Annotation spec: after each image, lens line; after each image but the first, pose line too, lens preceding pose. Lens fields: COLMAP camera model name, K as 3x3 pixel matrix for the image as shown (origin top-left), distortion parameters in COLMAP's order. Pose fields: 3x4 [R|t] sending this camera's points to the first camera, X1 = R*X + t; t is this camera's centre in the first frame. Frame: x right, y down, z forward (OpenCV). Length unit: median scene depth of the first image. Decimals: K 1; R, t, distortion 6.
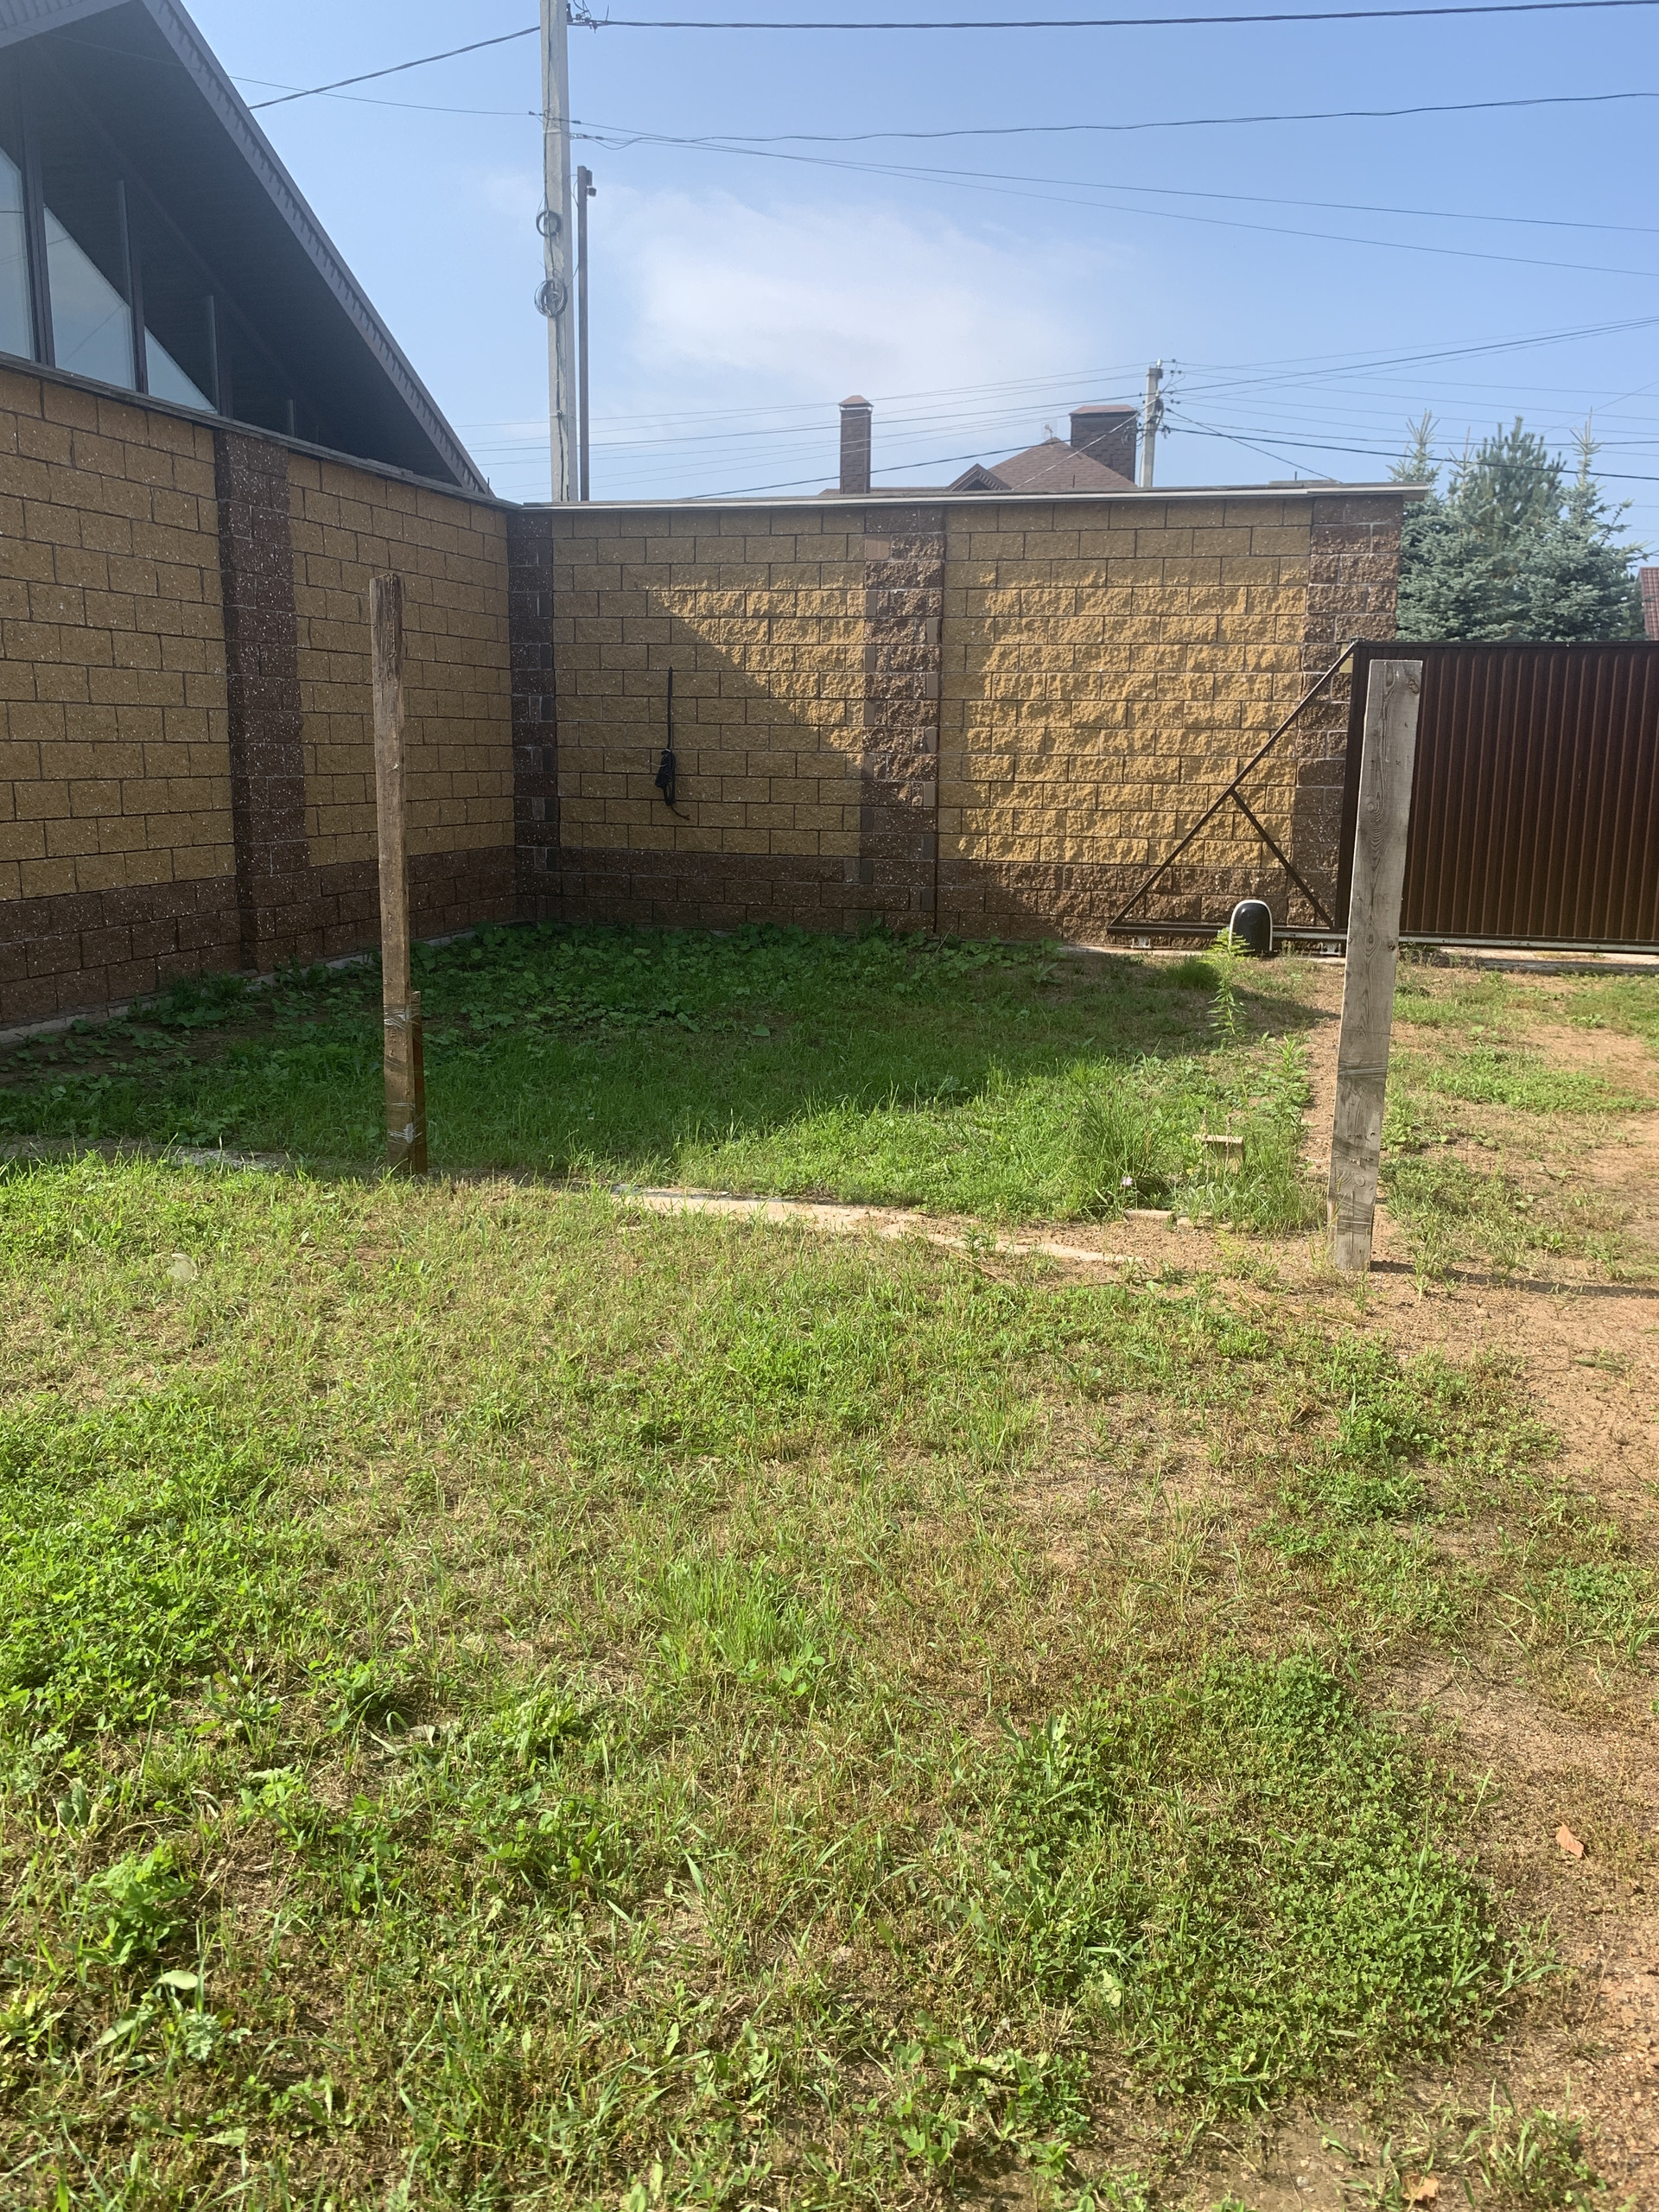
lens RADIAL K [[1700.6, 0, 831.6], [0, 1700.6, 1096.1], [0, 0, 1]] dist [0.019171, -0.009287]
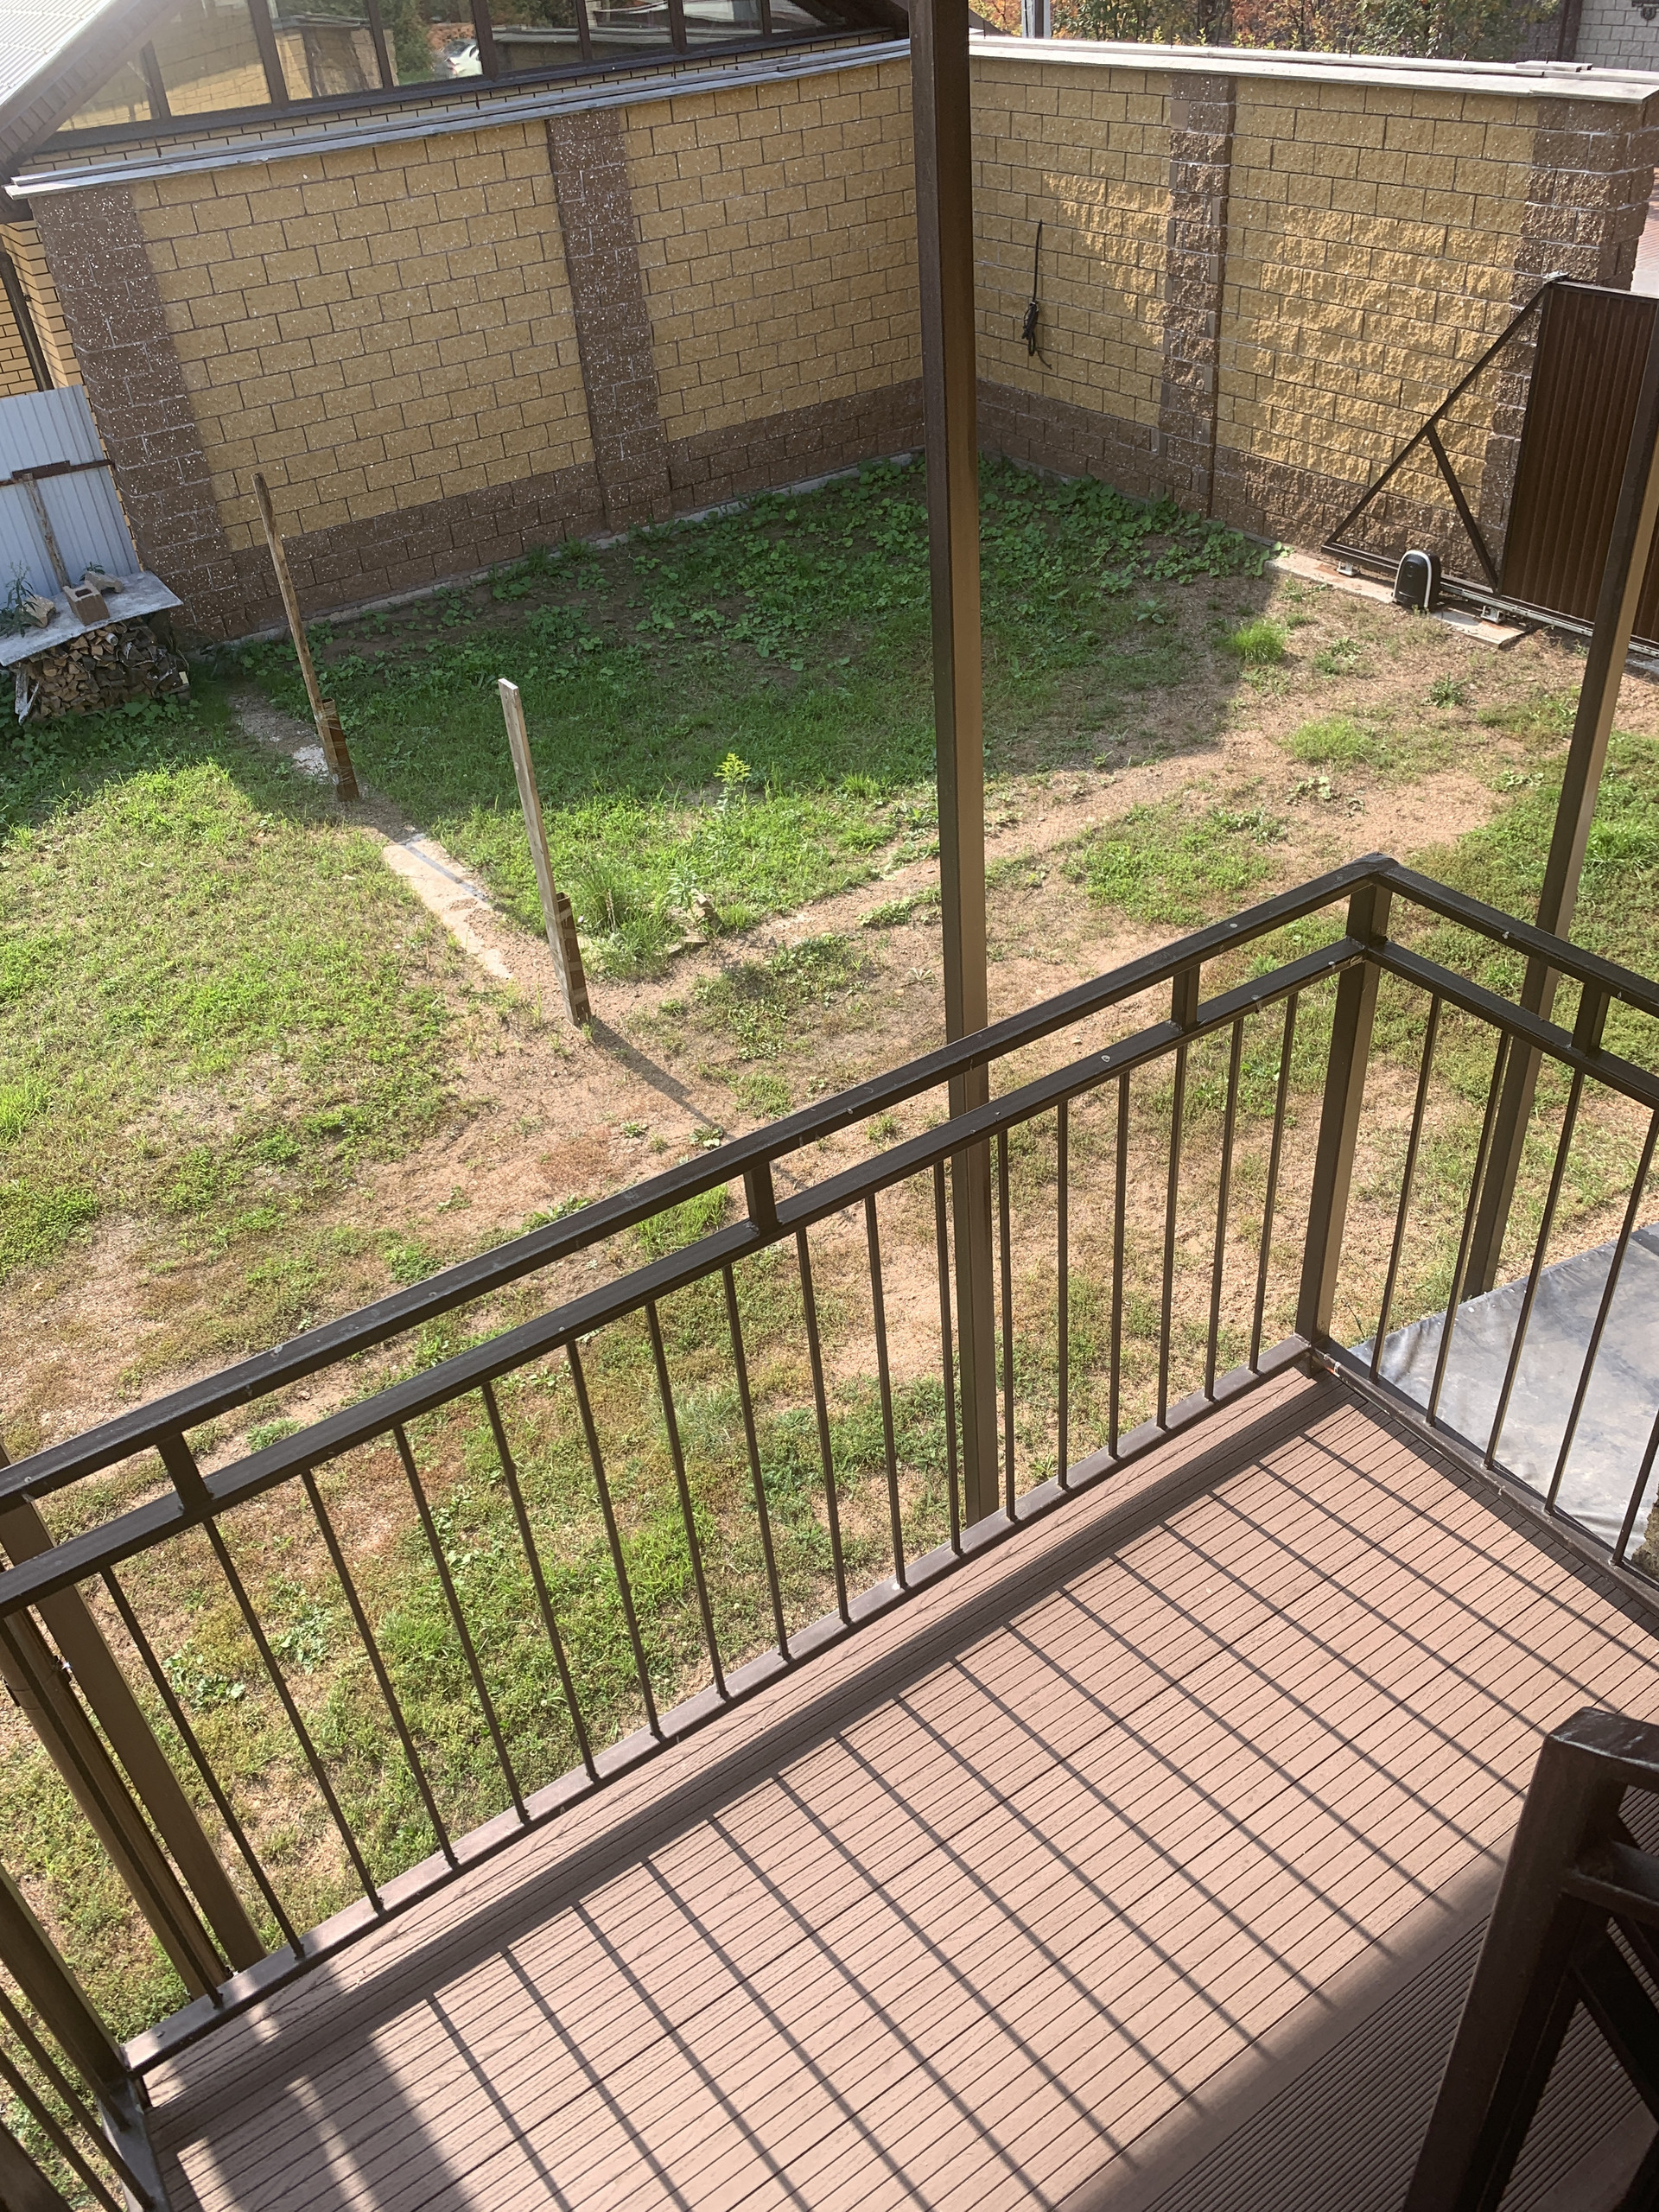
lens RADIAL K [[1700.6, 0, 836.7], [0, 1700.6, 1104.1], [0, 0, 1]] dist [0.019171, -0.009287]
pose [[0.758733, 0.335083, -0.558609, 0.636697], [-0.049078, 0.884517, 0.463920, -0.267824], [0.649551, -0.324575, 0.687557, -0.008161]]
